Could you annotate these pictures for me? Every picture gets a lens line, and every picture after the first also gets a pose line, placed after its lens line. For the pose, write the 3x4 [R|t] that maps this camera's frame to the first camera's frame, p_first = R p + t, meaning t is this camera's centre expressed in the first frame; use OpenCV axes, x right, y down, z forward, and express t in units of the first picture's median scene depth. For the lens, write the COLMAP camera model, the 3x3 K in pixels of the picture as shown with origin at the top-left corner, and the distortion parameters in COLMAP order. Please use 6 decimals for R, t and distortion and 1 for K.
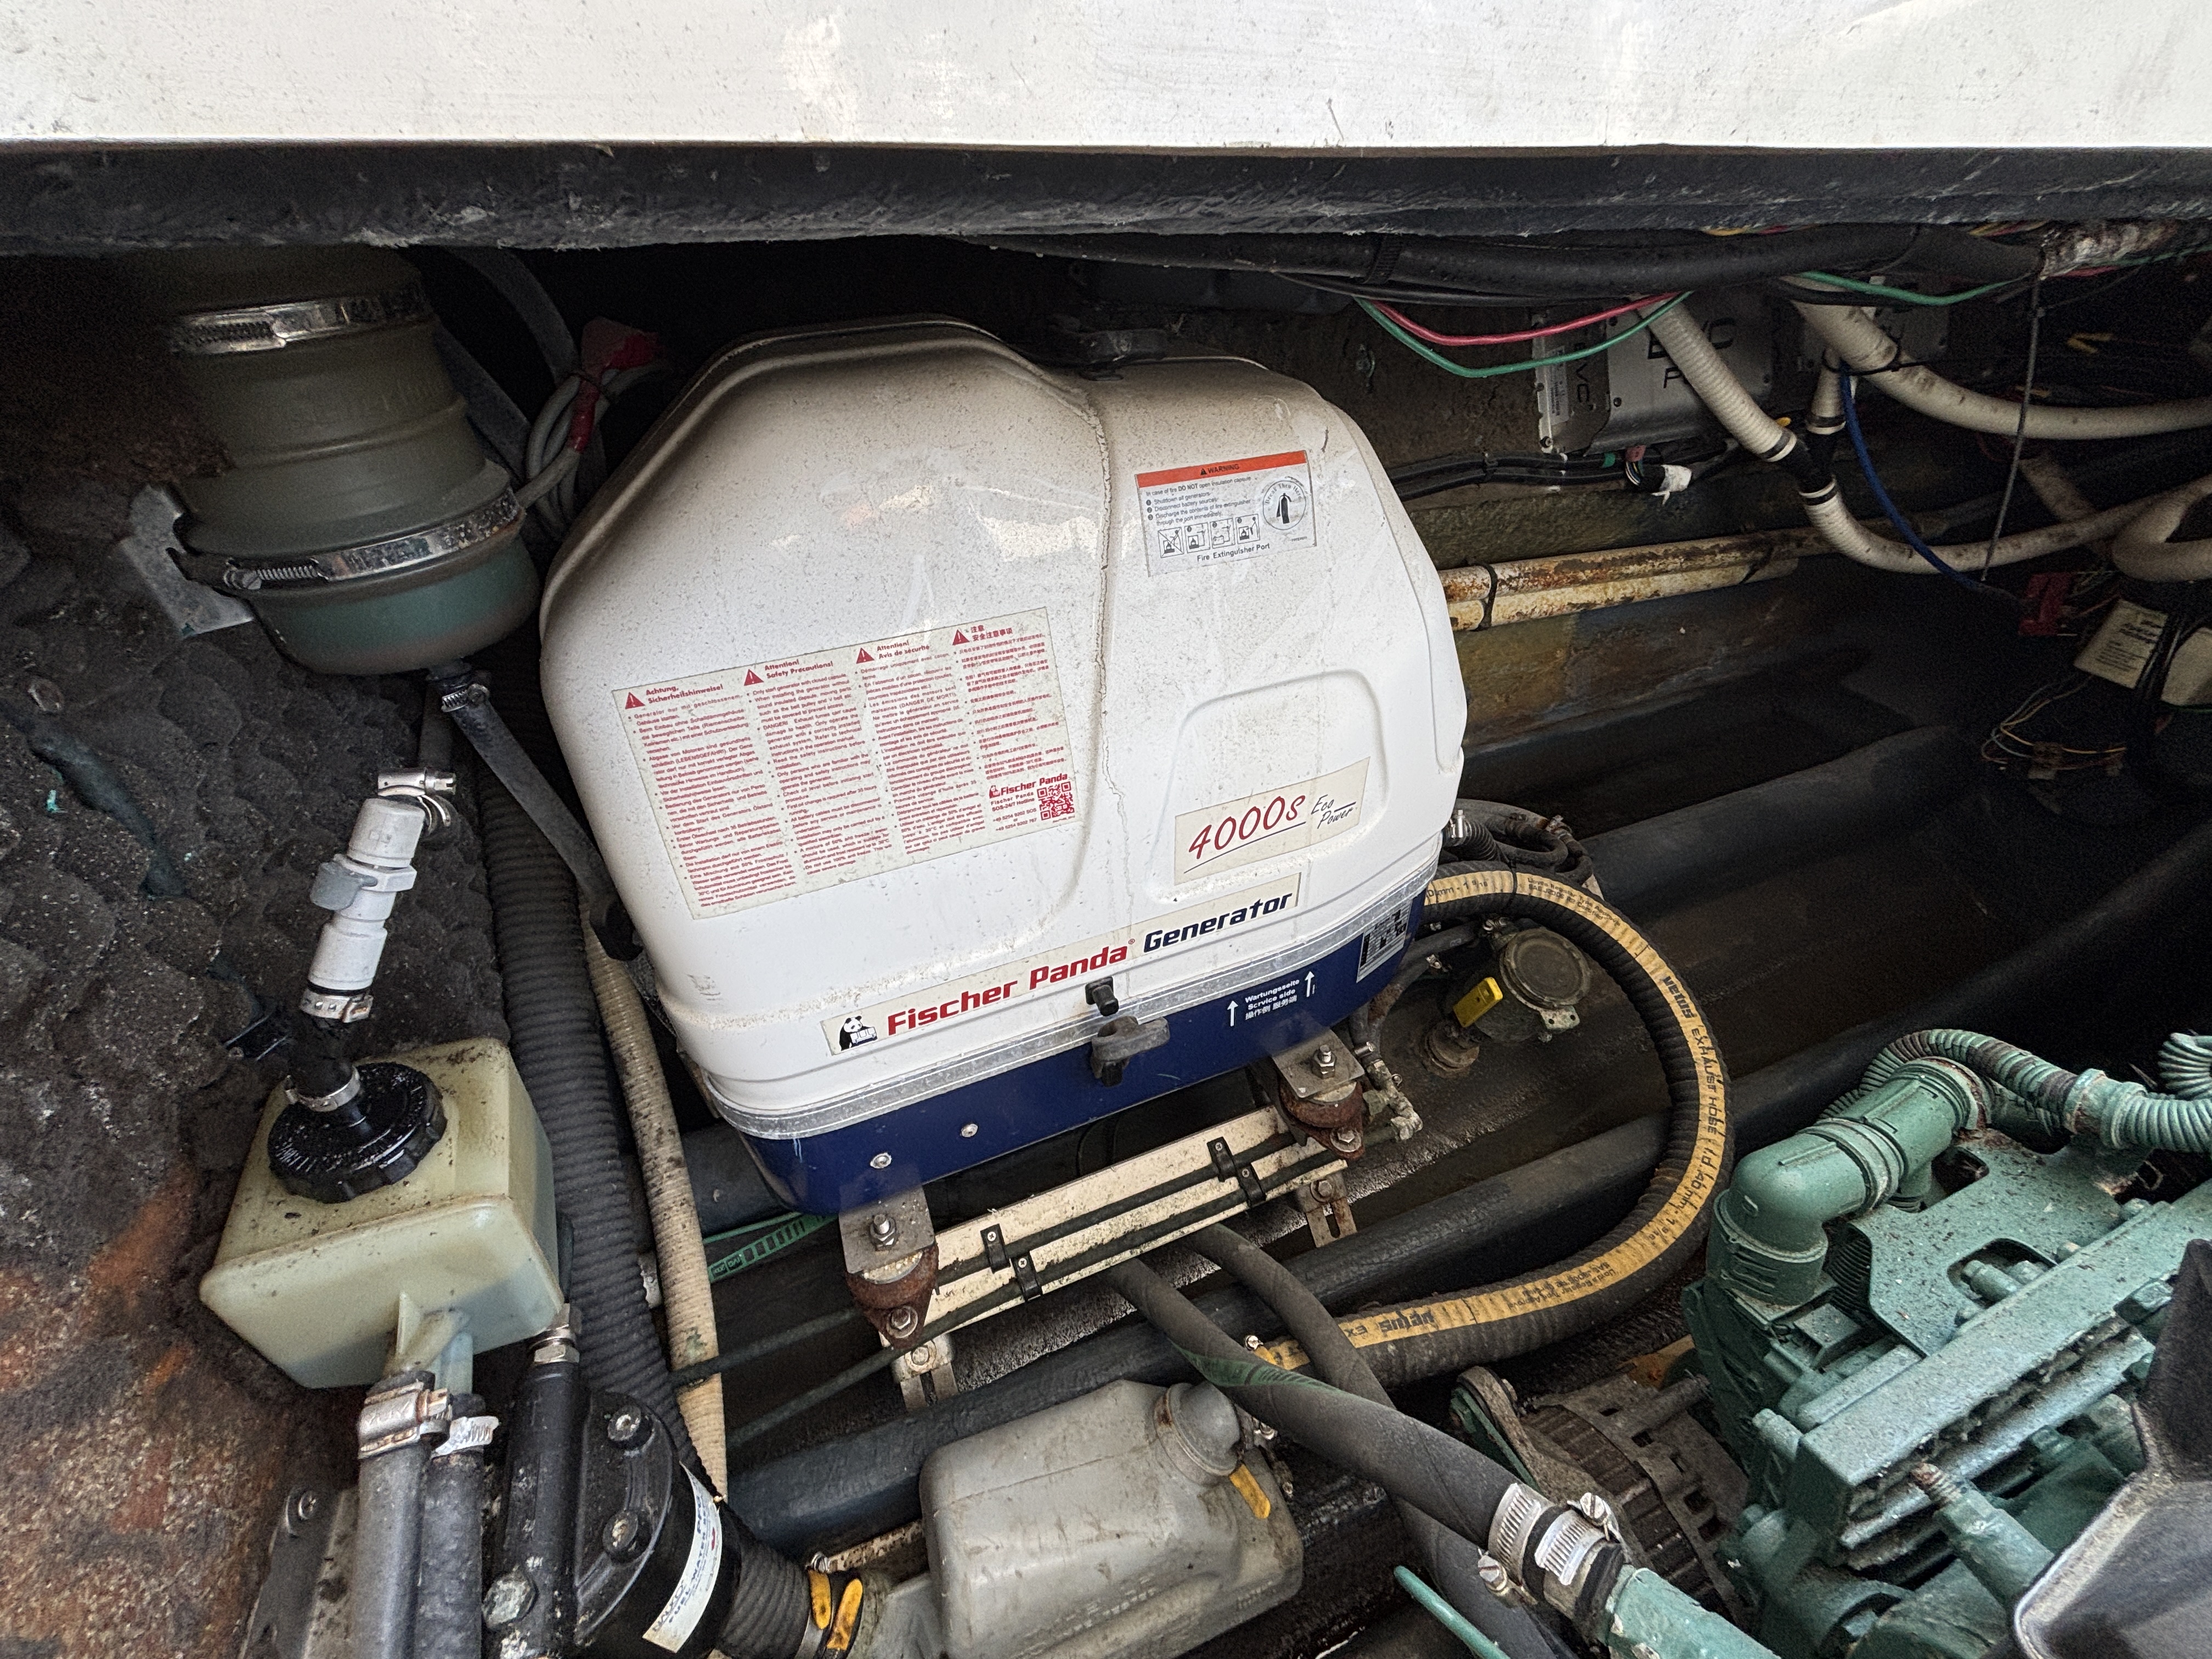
lens RADIAL K [[882.5, 0, 1119.3], [0, 882.5, 819.1], [0, 0, 1]] dist [0.000822, -0.000133]
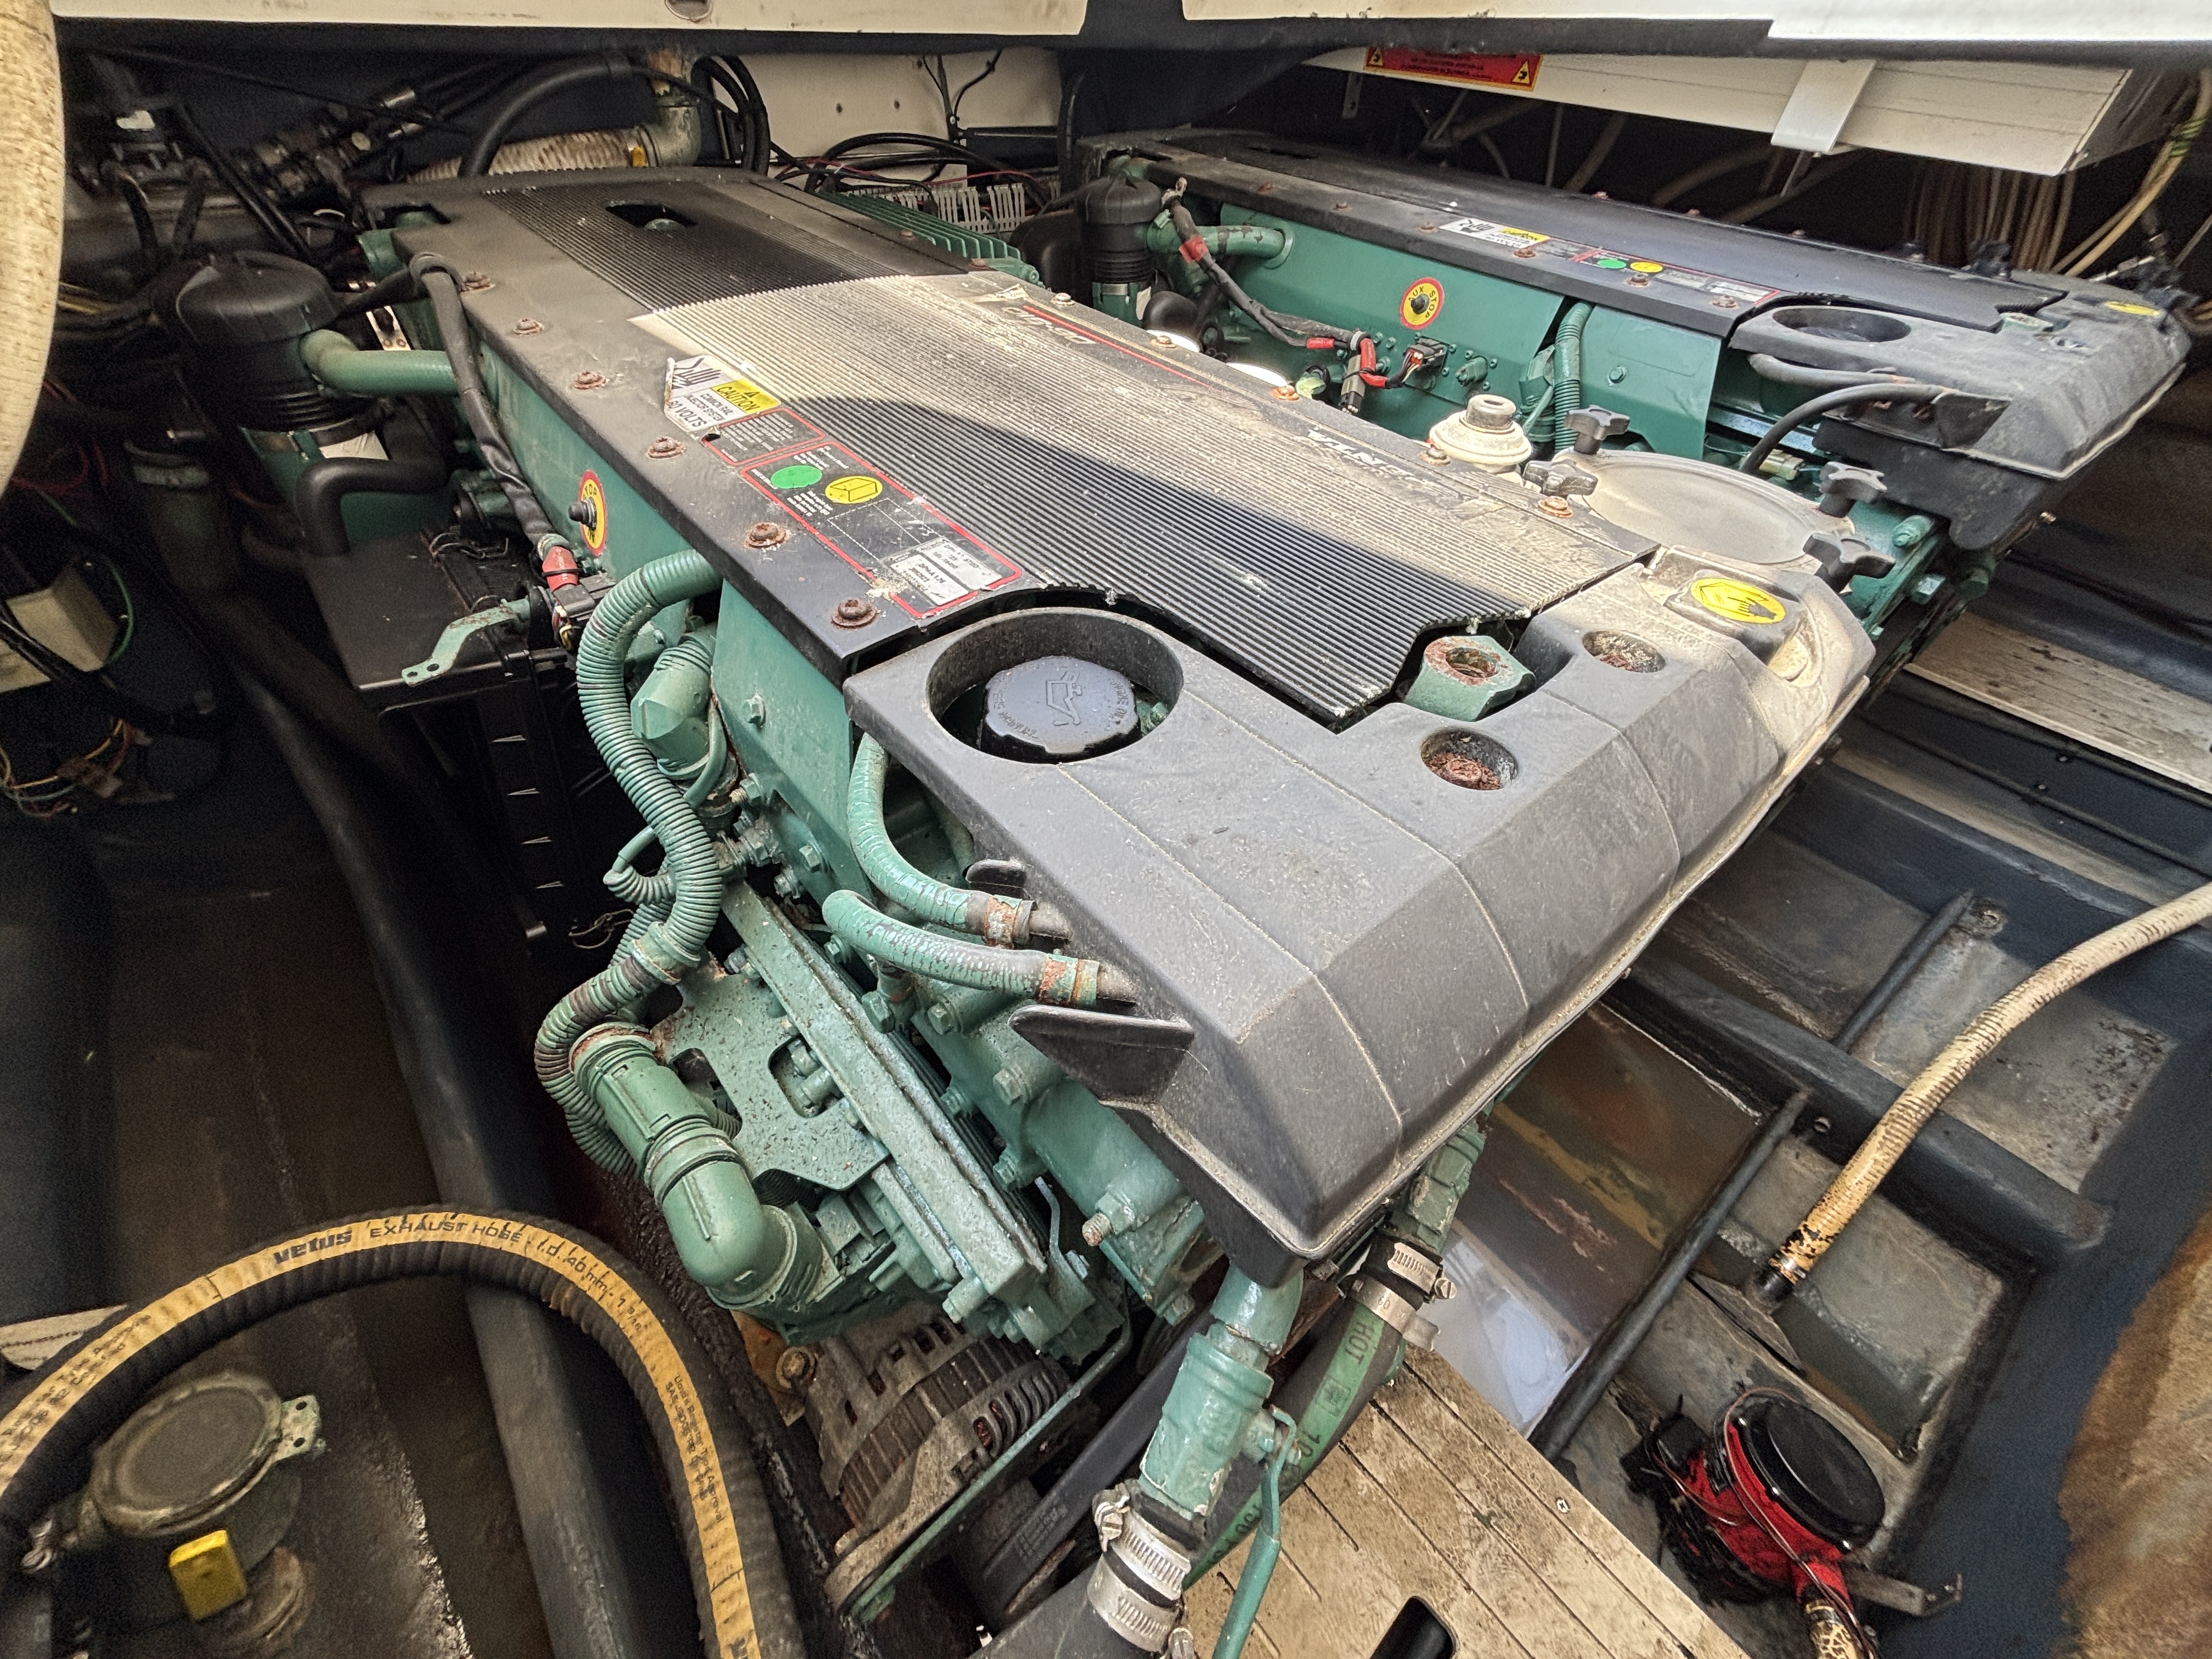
lens RADIAL K [[882.5, 0, 1119.3], [0, 882.5, 819.1], [0, 0, 1]] dist [0.000822, -0.000133]
pose [[-0.315417, -0.625767, 0.713391, 0.136540], [0.569449, 0.476553, 0.669794, -0.104377], [-0.759105, 0.617505, 0.206030, 0.126981]]
